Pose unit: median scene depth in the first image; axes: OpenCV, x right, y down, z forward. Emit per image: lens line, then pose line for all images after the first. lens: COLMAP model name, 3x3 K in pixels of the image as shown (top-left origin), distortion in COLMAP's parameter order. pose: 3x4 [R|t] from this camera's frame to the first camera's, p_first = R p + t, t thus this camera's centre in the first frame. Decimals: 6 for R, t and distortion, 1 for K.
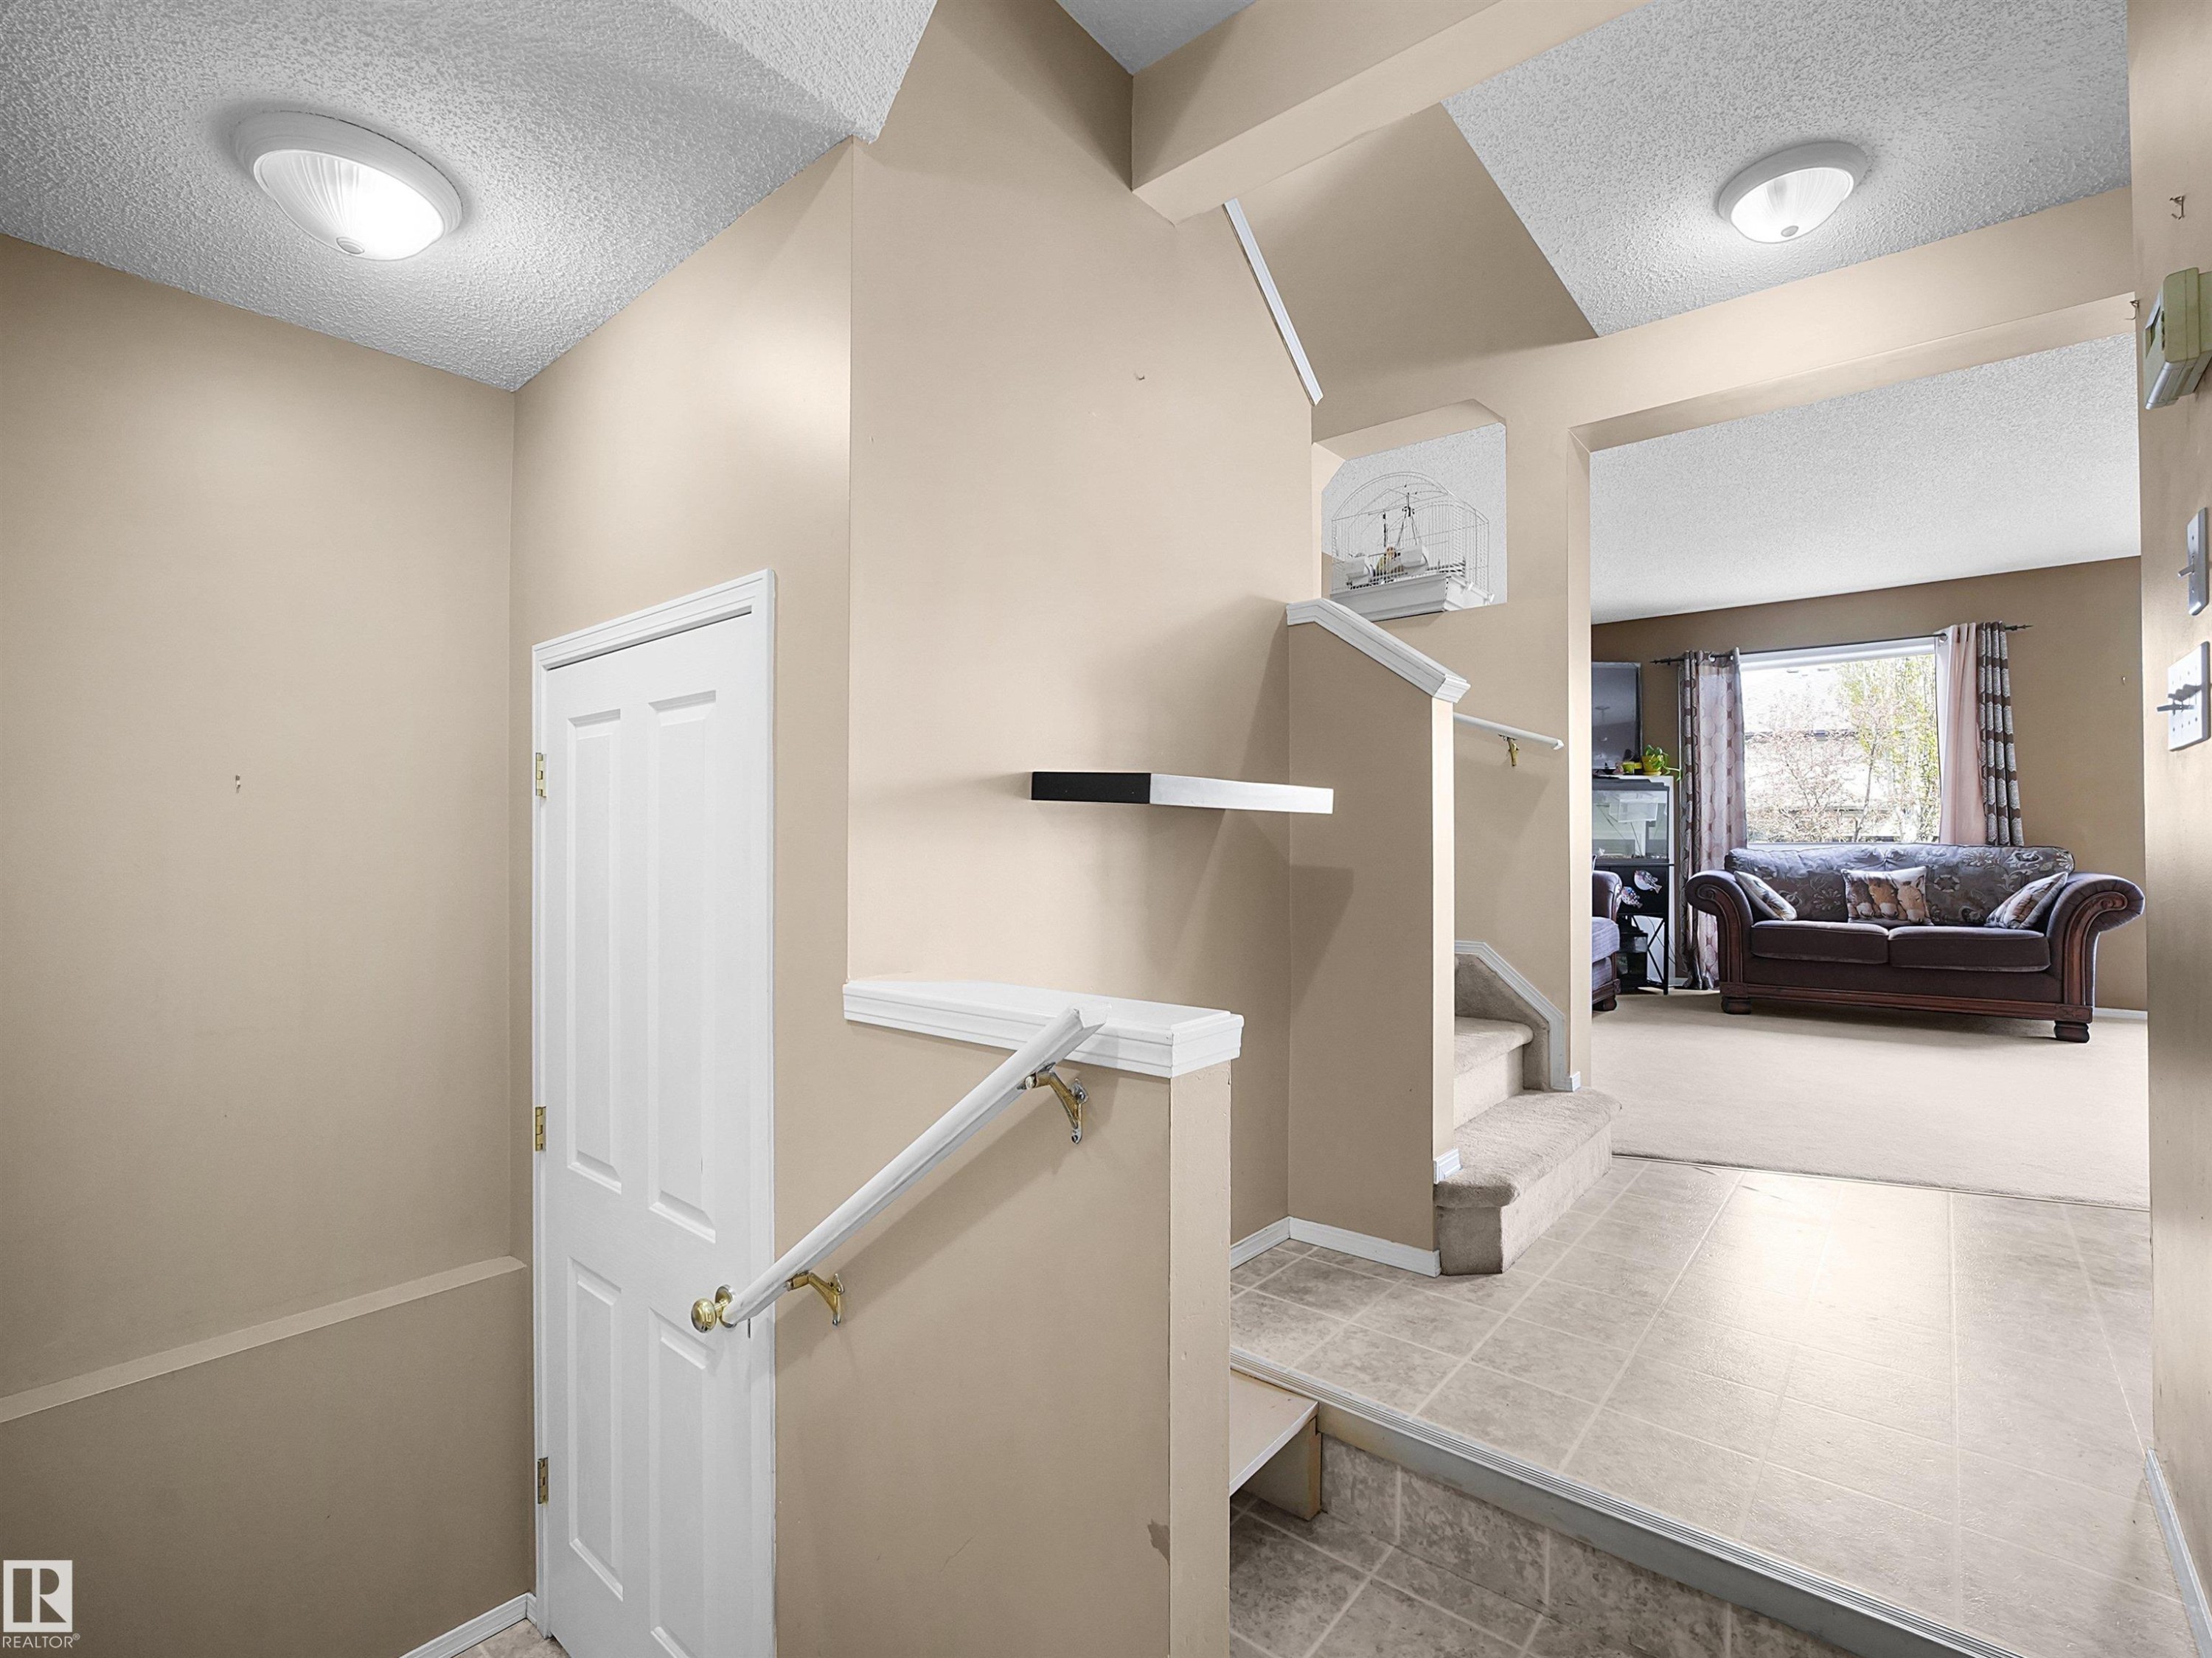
lens RADIAL K [[1006.8, 0, 1108.8], [0, 1006.8, 834.3], [0, 0, 1]] dist [-0.020747, 0.002103]
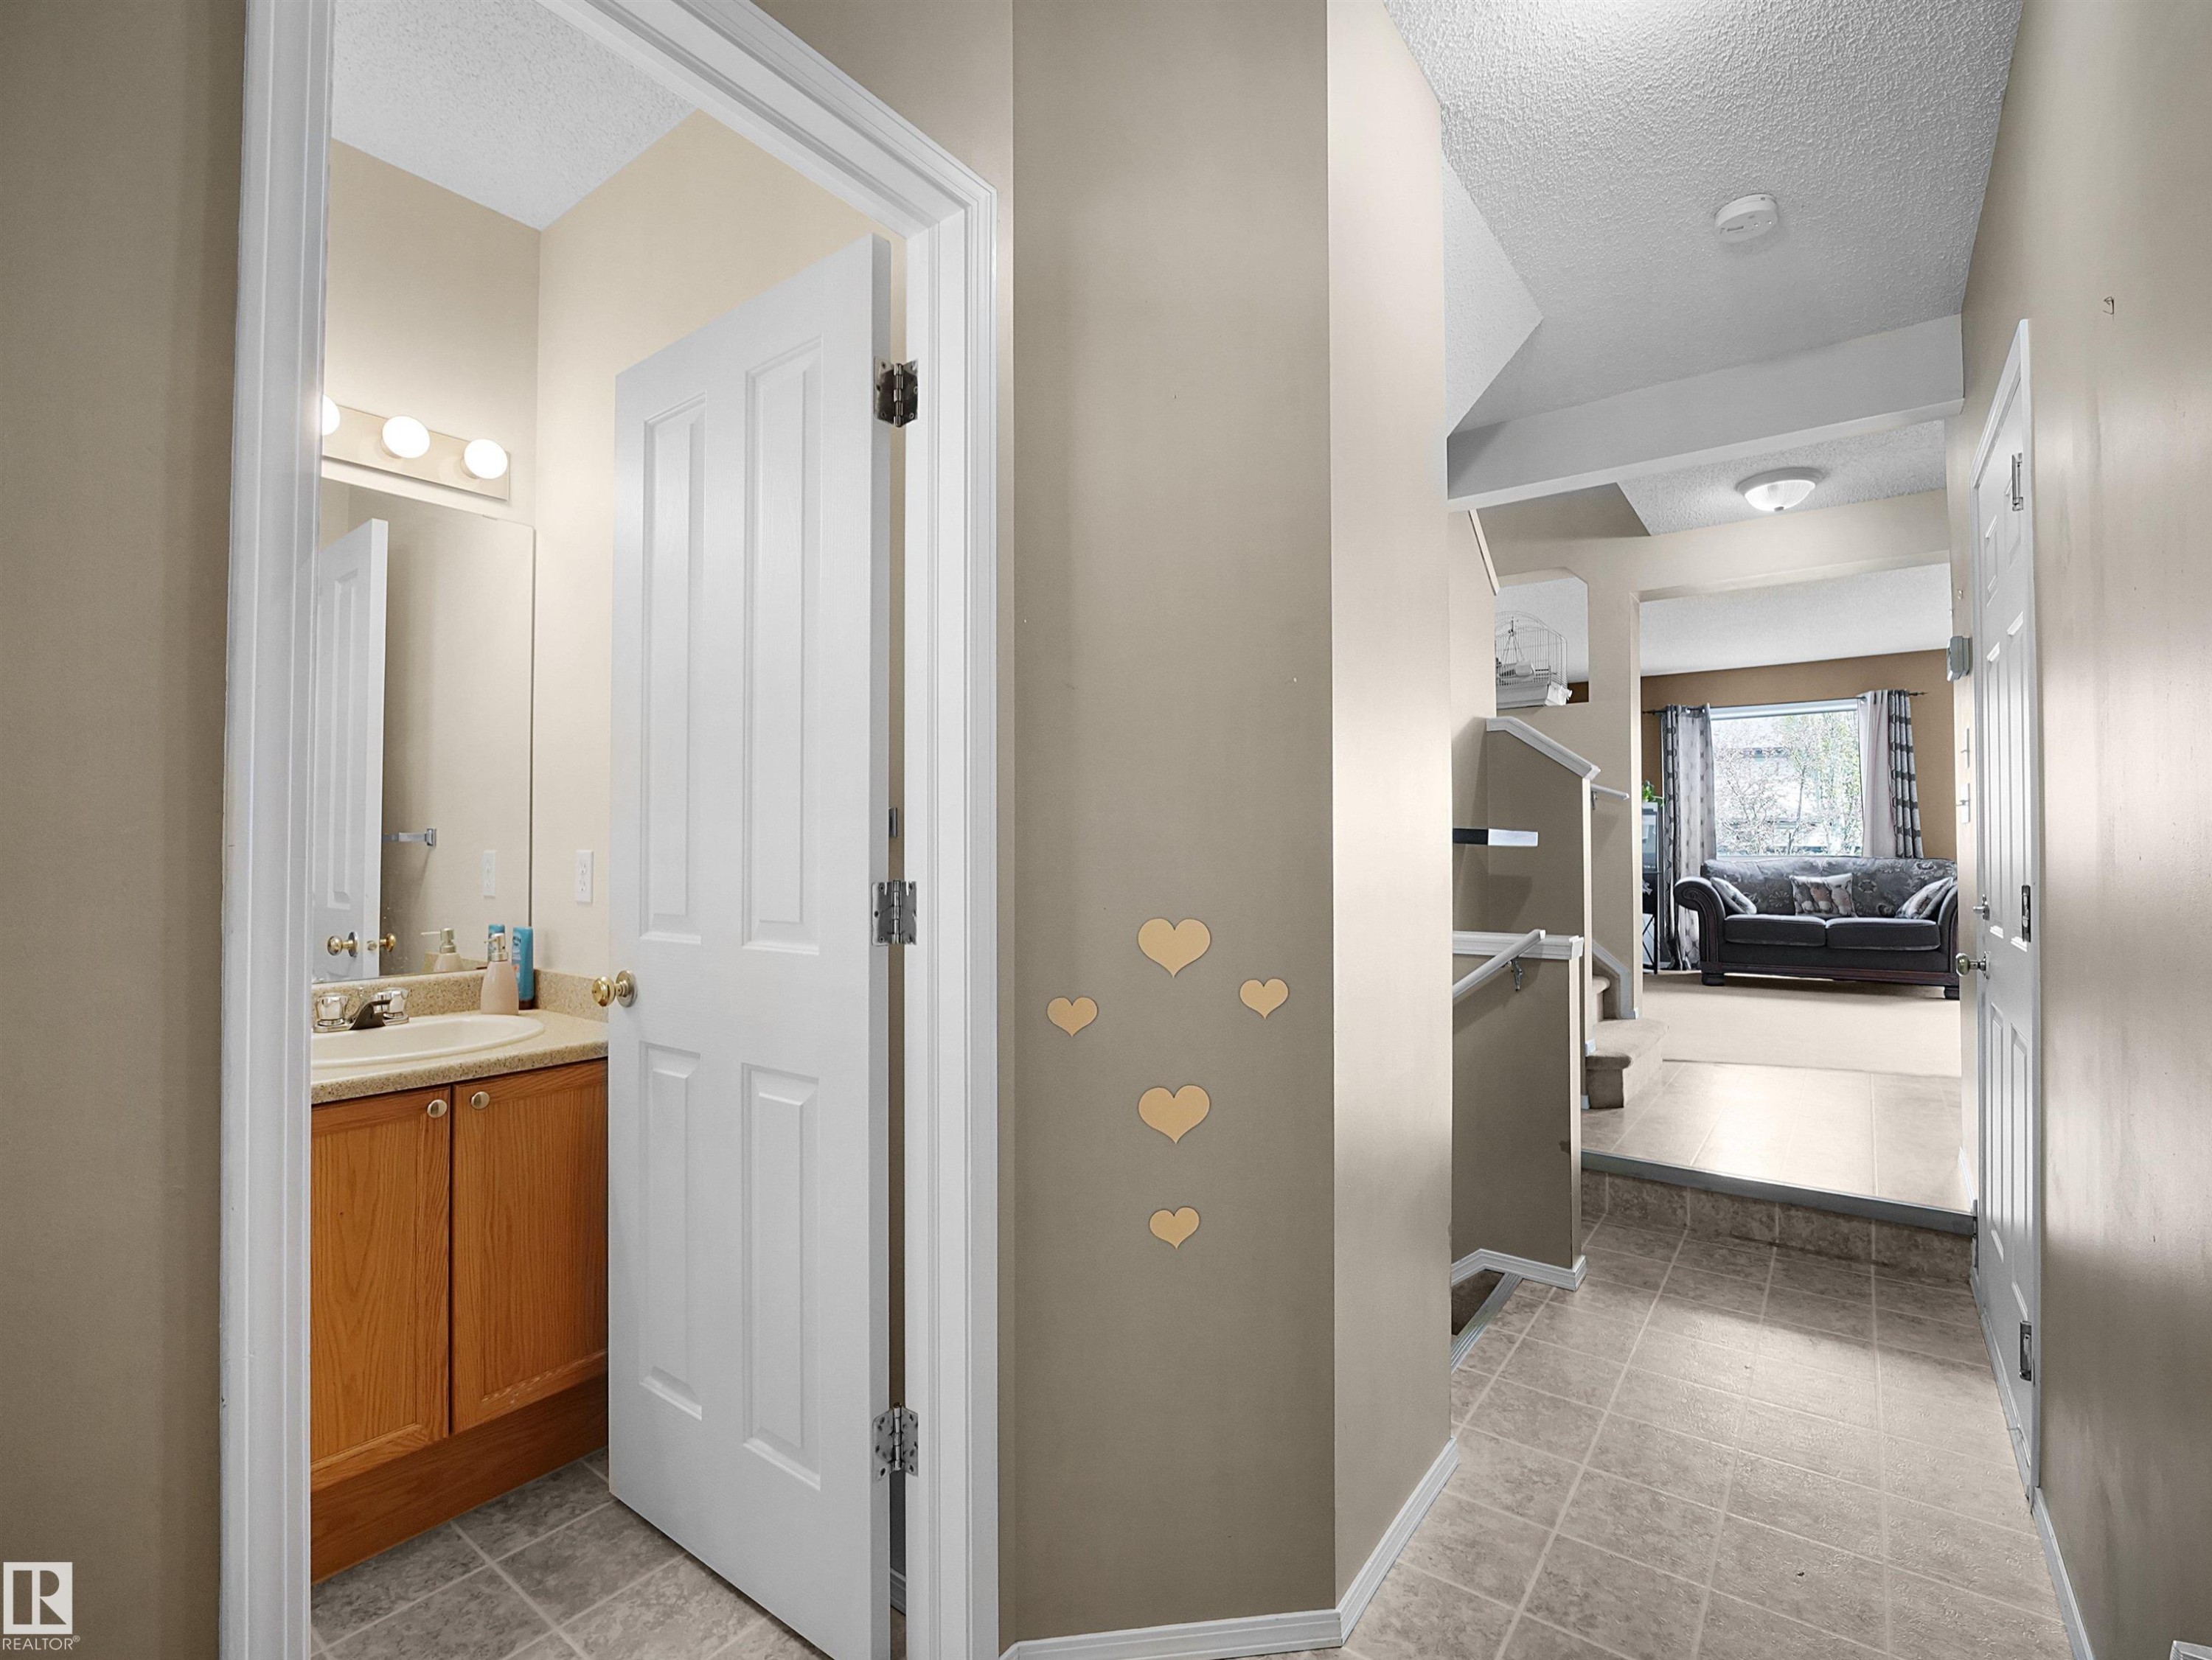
lens RADIAL K [[1006.7, 0, 1100.9], [0, 1006.7, 836.3], [0, 0, 1]] dist [-0.020747, 0.002103]
pose [[0.999001, -0.001239, 0.044680, -0.241008], [0.001524, 0.999979, -0.006347, -0.010590], [-0.044671, 0.006408, 0.998981, -0.285910]]
